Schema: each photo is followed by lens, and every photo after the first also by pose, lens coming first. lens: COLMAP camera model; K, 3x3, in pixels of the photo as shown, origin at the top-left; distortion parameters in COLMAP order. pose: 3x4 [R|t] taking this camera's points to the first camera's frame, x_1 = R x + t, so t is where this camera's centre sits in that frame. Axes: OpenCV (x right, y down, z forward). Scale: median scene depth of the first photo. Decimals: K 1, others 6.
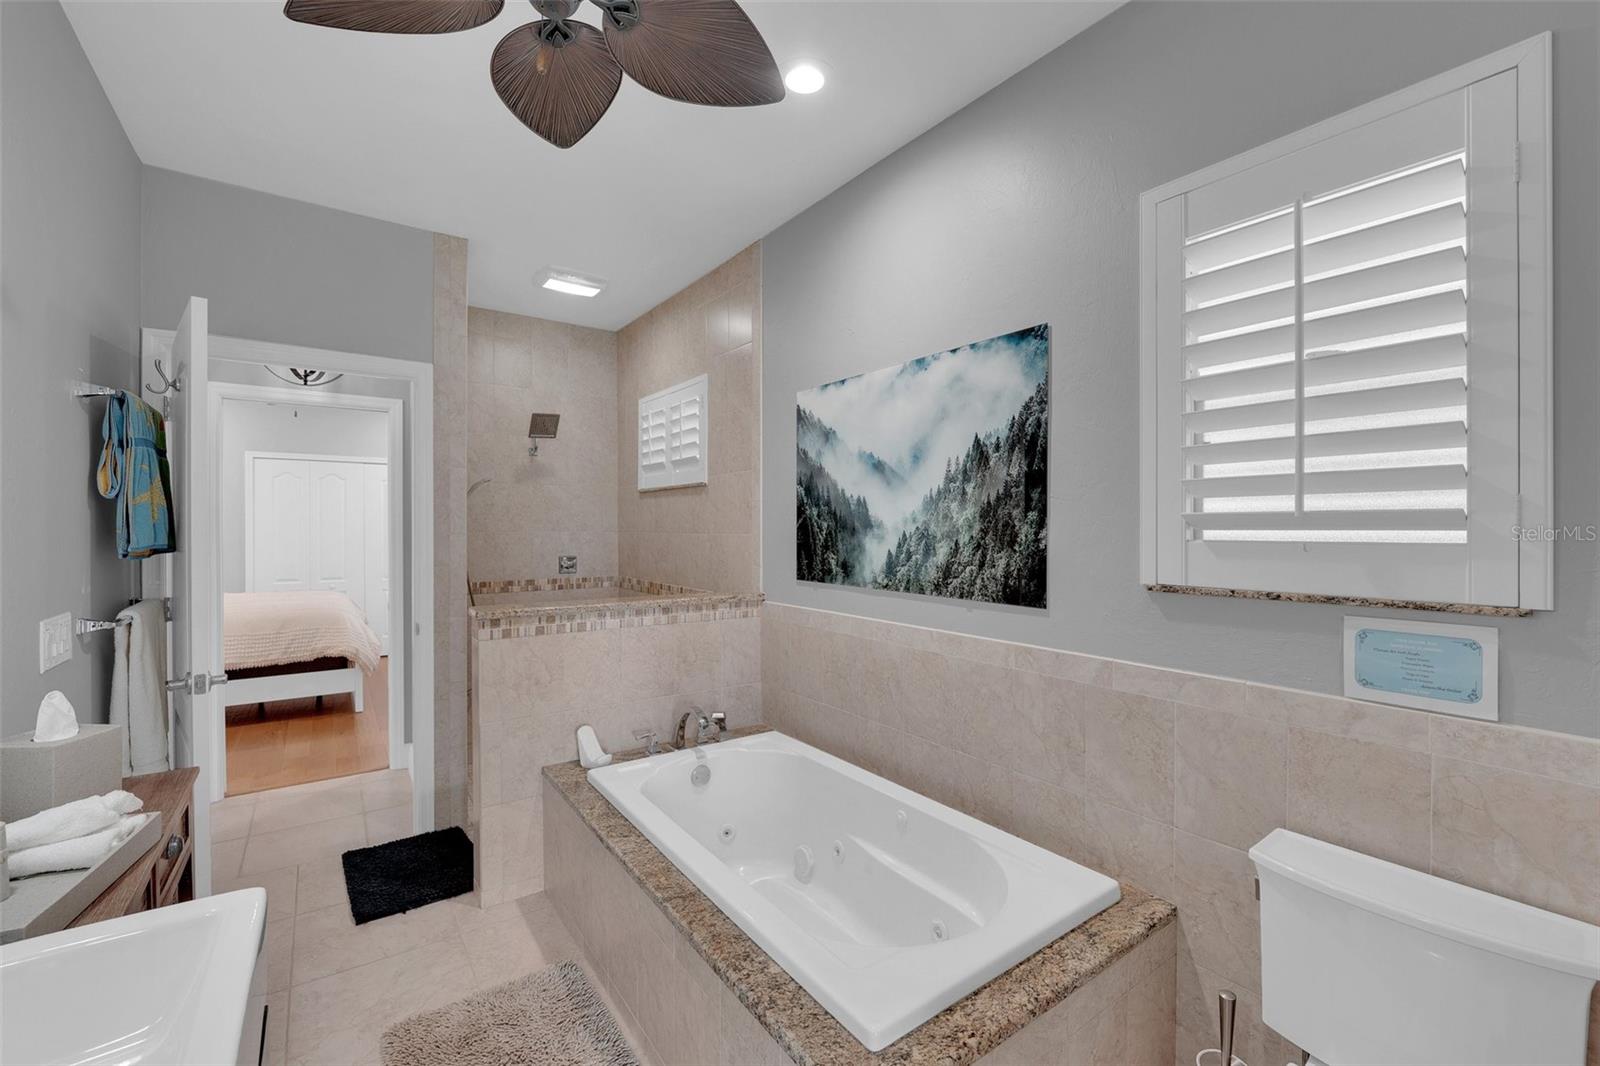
lens RADIAL K [[656.2, 0, 800.0], [0, 656.2, 533.0], [0, 0, 1]] dist [-0.001700, -0.004754]
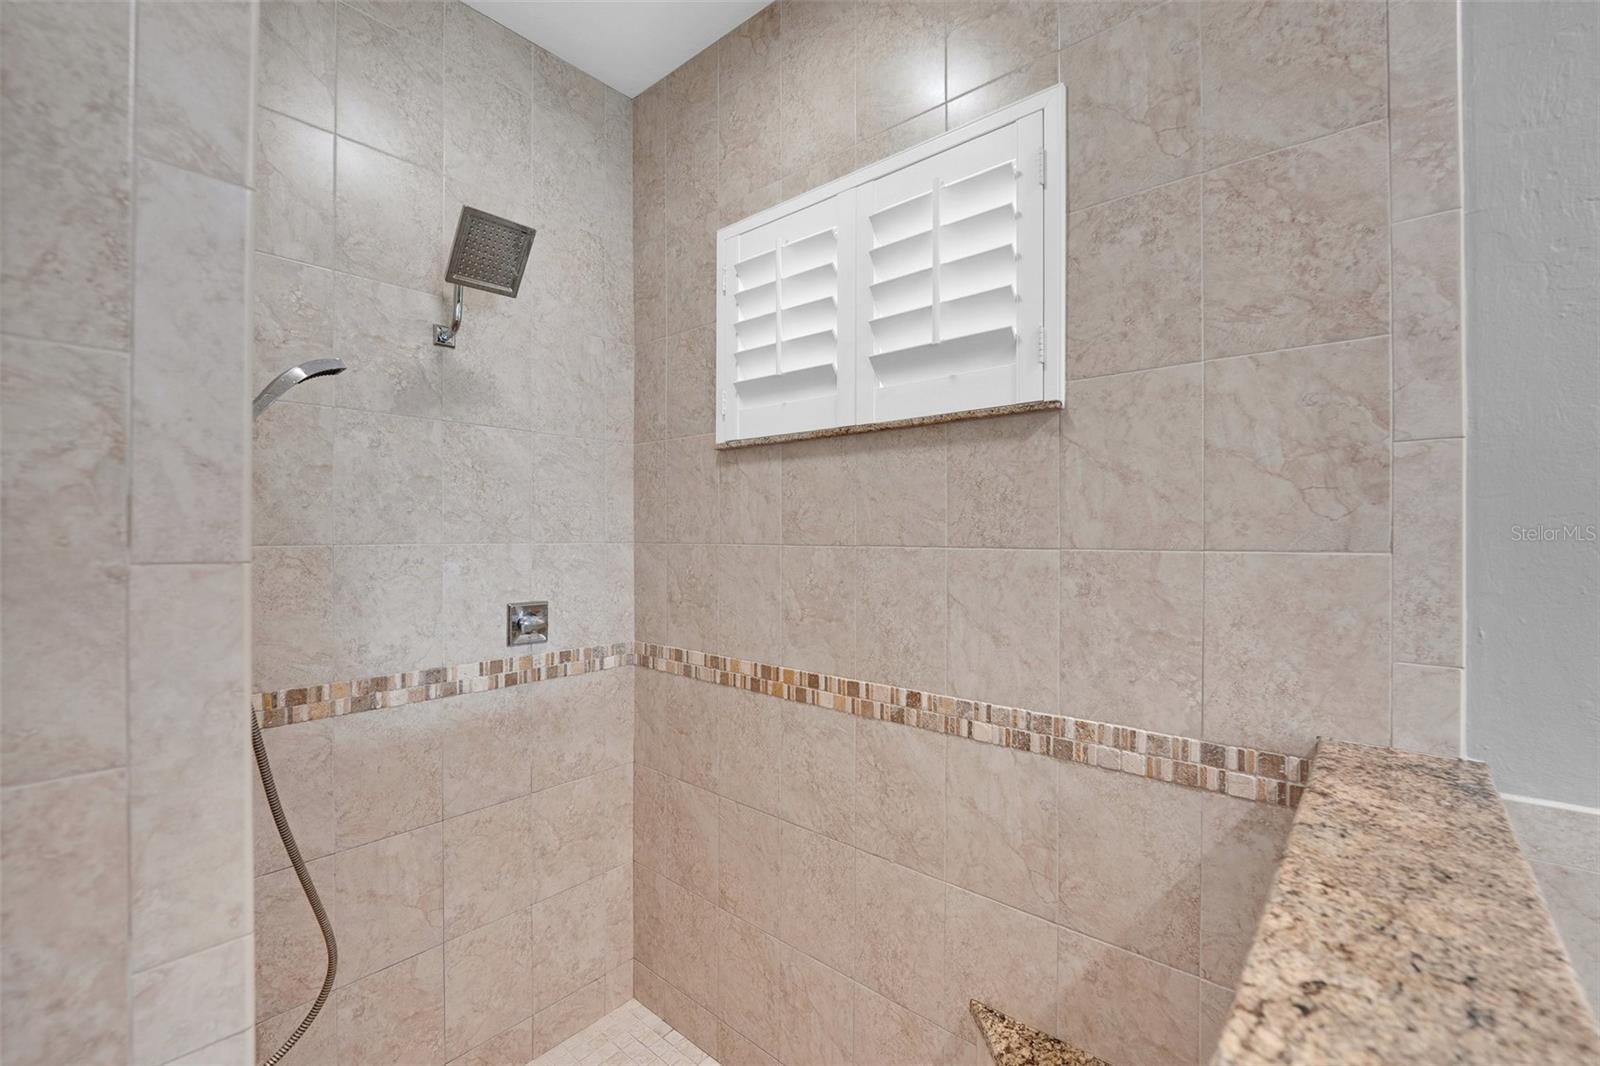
lens RADIAL K [[672.2, 0, 800.0], [0, 672.2, 533.0], [0, 0, 1]] dist [-0.002757, -0.000456]
pose [[0.974246, 0.000383, 0.225486, -0.293507], [0.002129, 0.999938, -0.010894, -0.003335], [-0.225476, 0.011094, 0.974186, 0.572080]]
